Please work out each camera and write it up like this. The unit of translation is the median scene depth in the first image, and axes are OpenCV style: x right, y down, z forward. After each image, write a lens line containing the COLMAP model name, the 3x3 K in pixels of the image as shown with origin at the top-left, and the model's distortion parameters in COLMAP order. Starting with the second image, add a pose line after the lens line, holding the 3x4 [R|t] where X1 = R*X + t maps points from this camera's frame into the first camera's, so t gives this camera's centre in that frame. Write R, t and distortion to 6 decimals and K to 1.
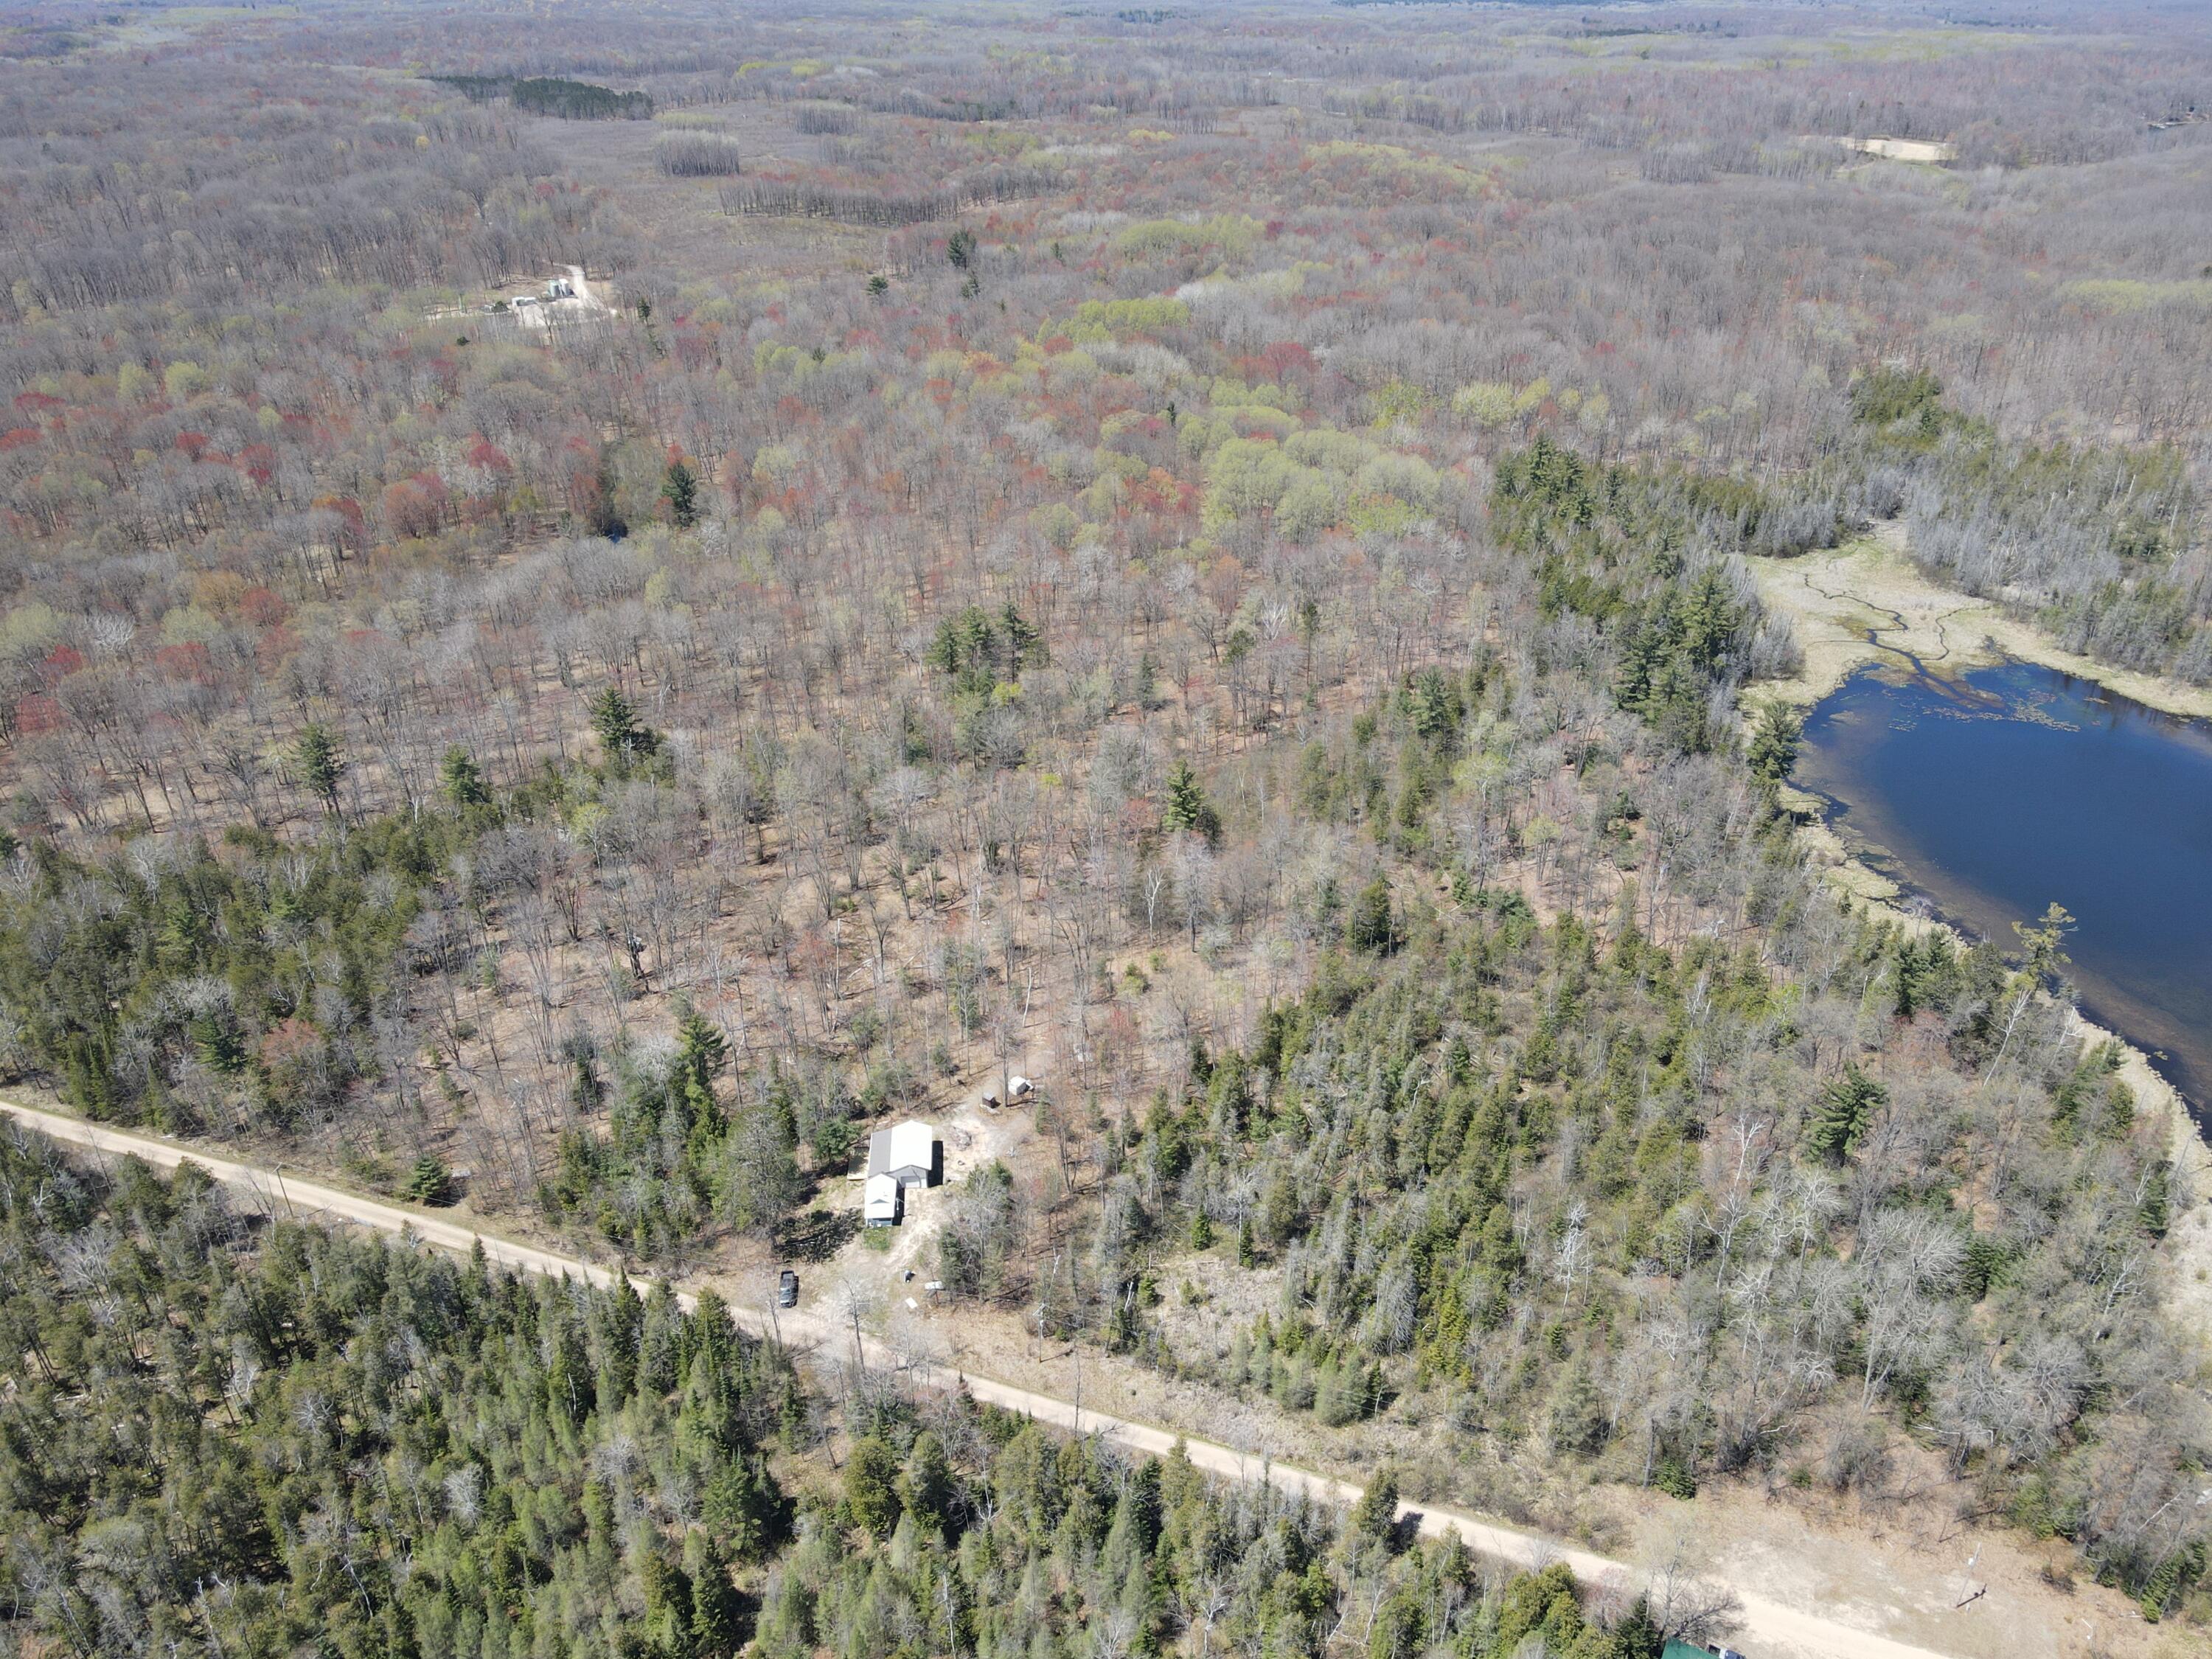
lens RADIAL K [[1623.5, 0, 1099.8], [0, 1623.5, 831.1], [0, 0, 1]] dist [0.011172, 0.013181]
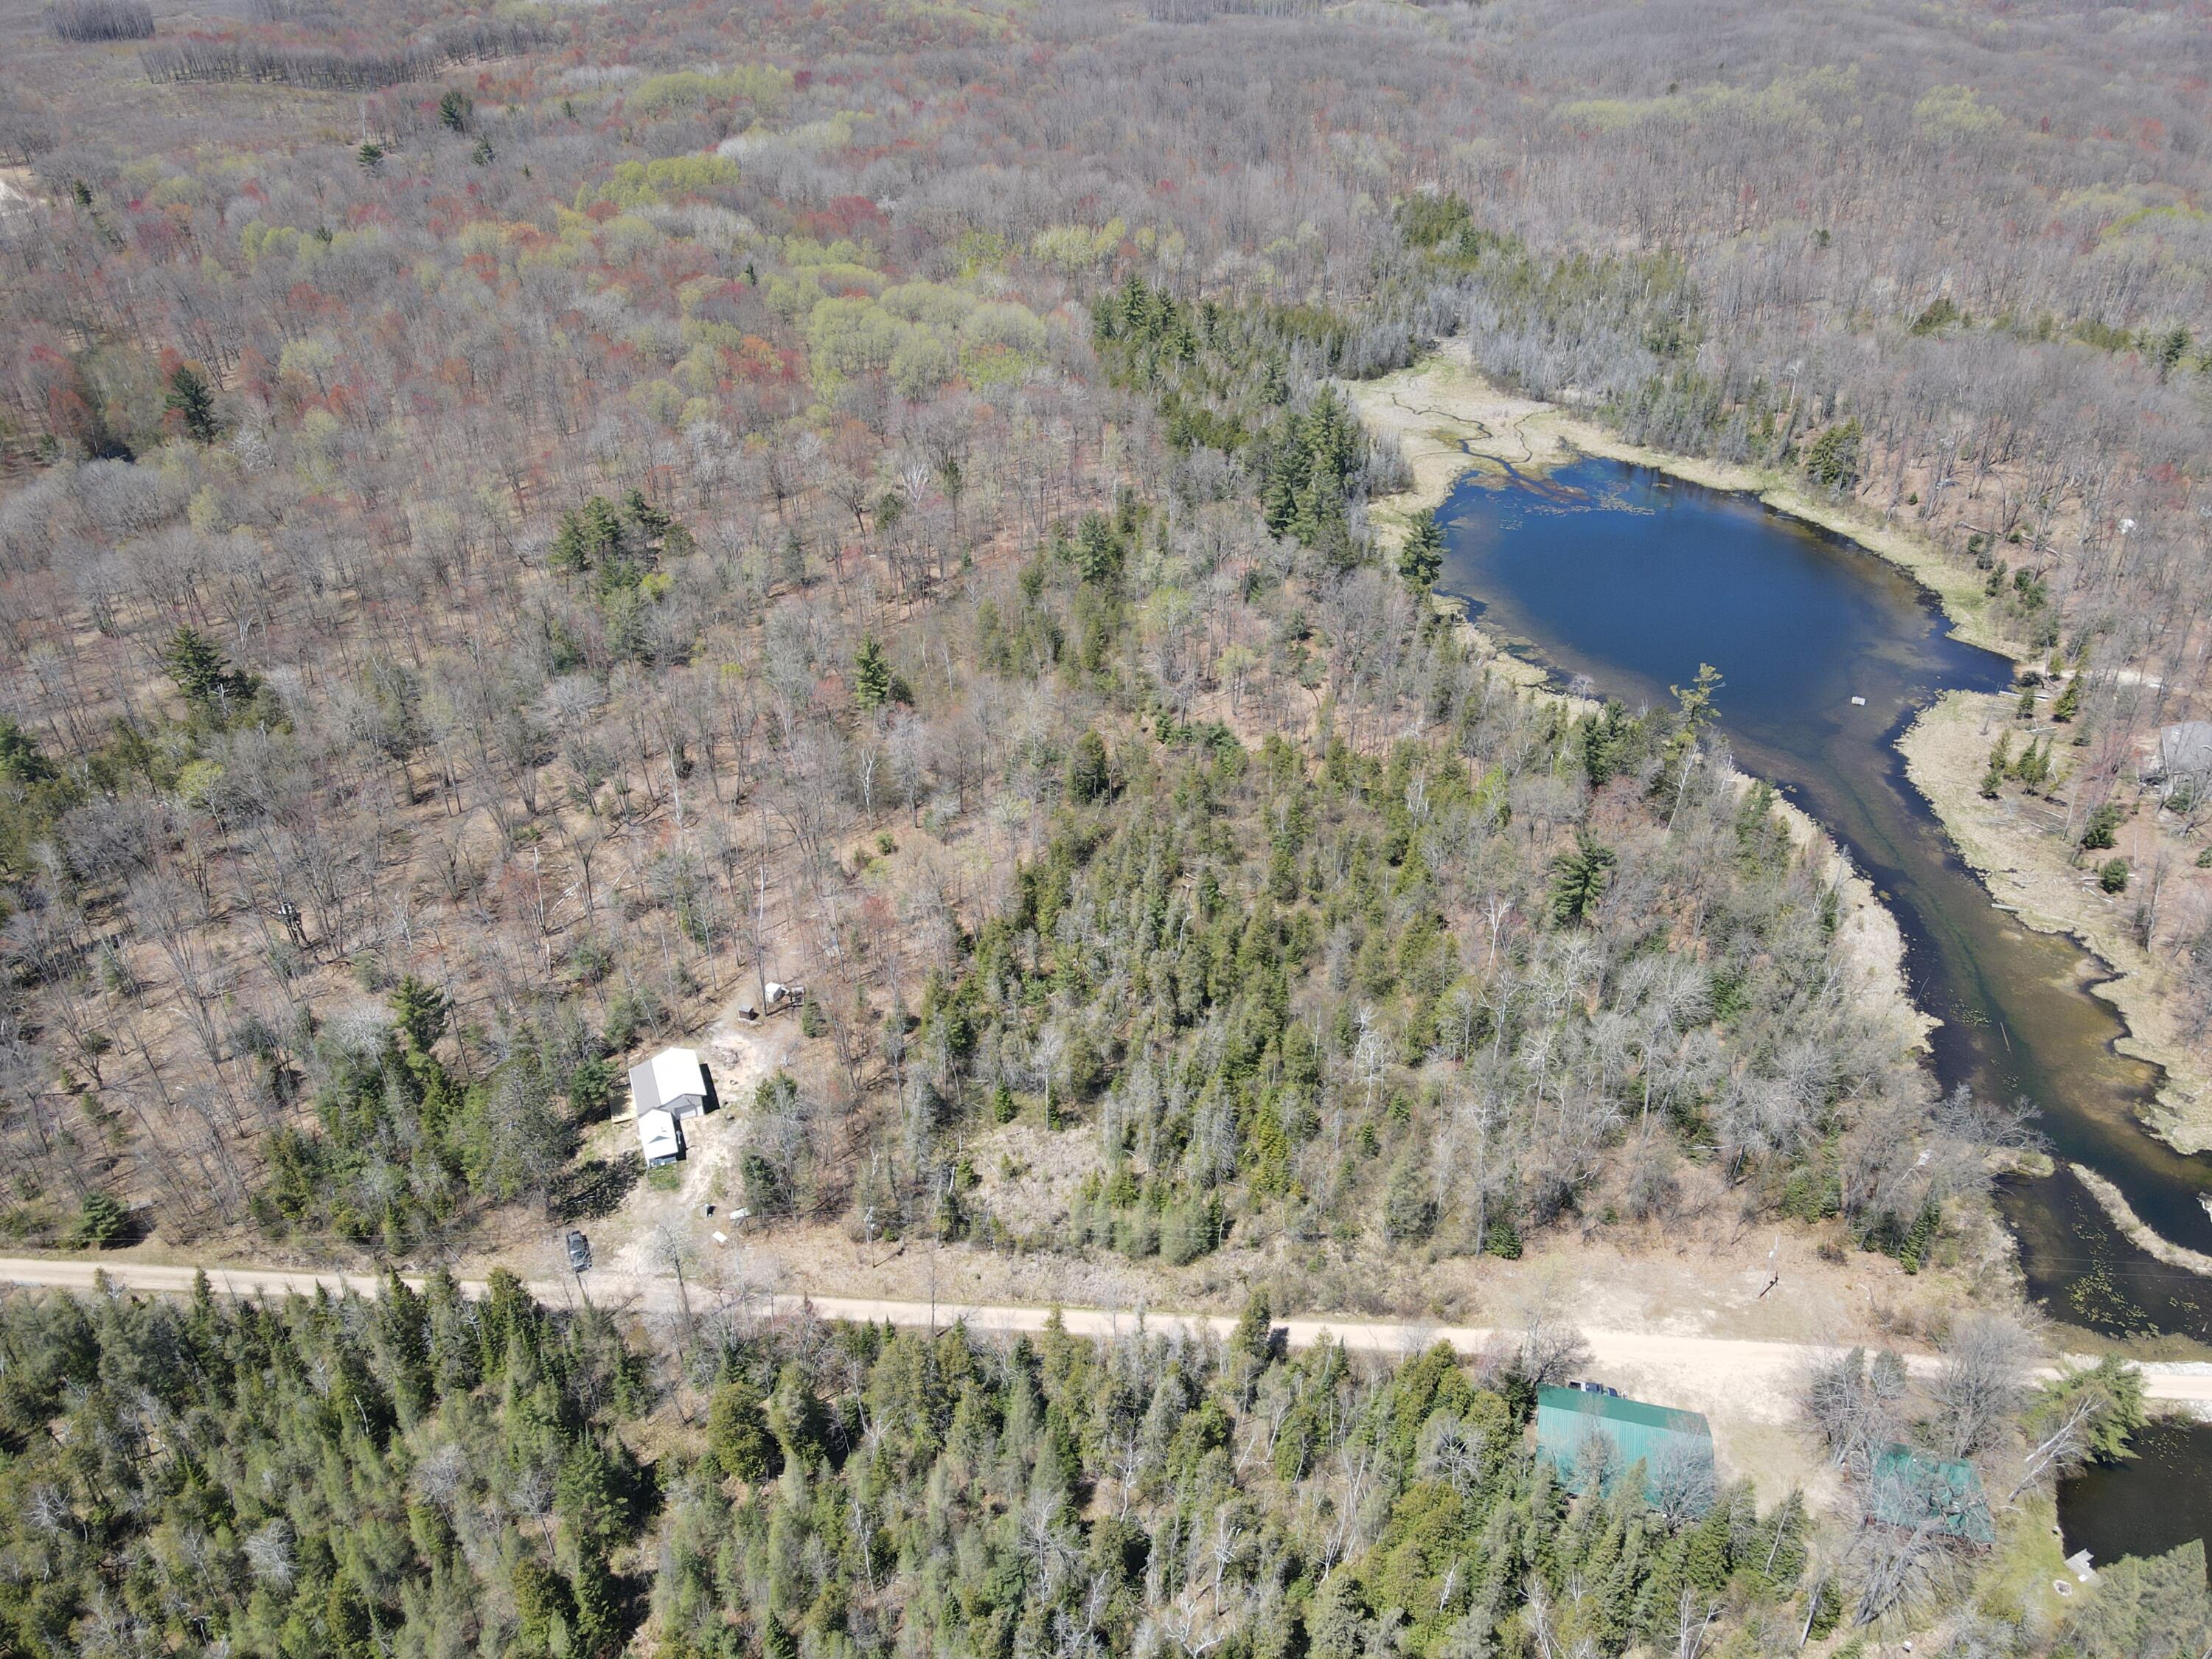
lens RADIAL K [[1623.5, 0, 1099.8], [0, 1623.5, 831.1], [0, 0, 1]] dist [0.011172, 0.013181]
pose [[0.957242, -0.148299, 0.248385, -0.077100], [0.130172, 0.987581, 0.087973, 0.005628], [-0.258347, -0.051879, 0.964658, 0.043477]]
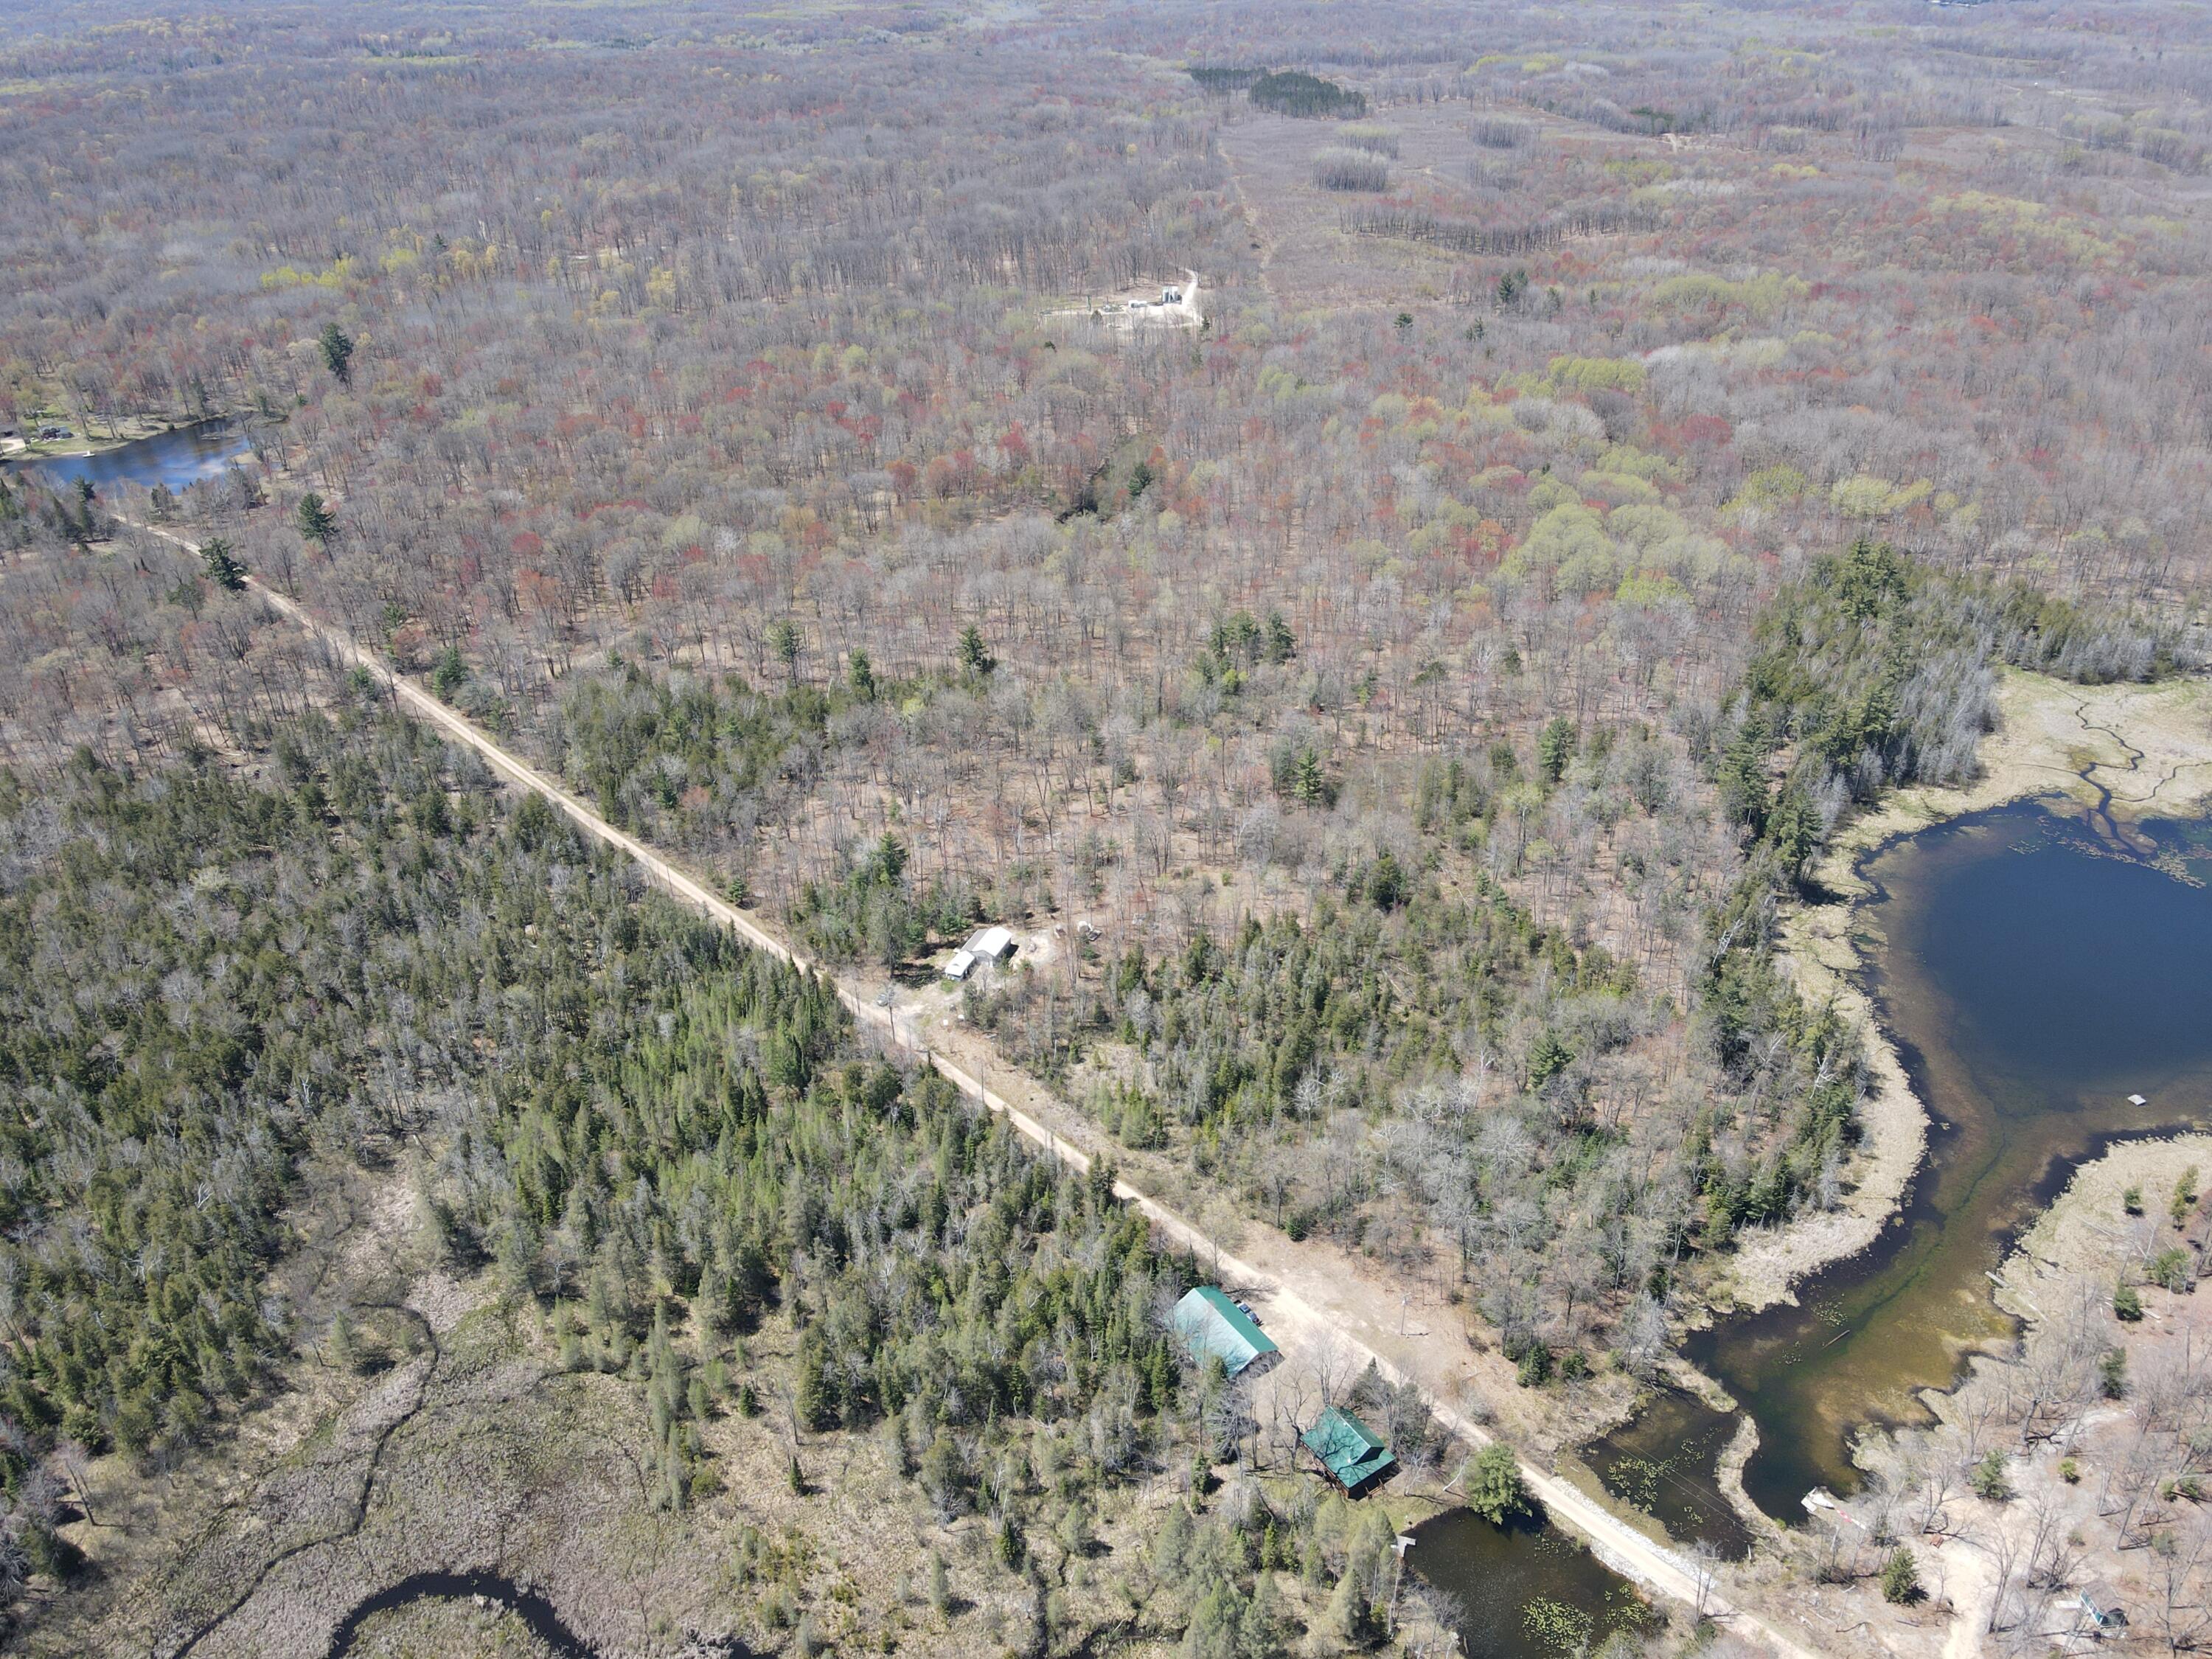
lens RADIAL K [[1628.7, 0, 1099.6], [0, 1628.7, 824.5], [0, 0, 1]] dist [0.016153, 0.003225]
pose [[0.899553, 0.207897, -0.384167, 0.461174], [-0.200079, 0.977897, 0.060706, -0.029401], [0.388296, 0.022256, 0.921266, -0.353899]]
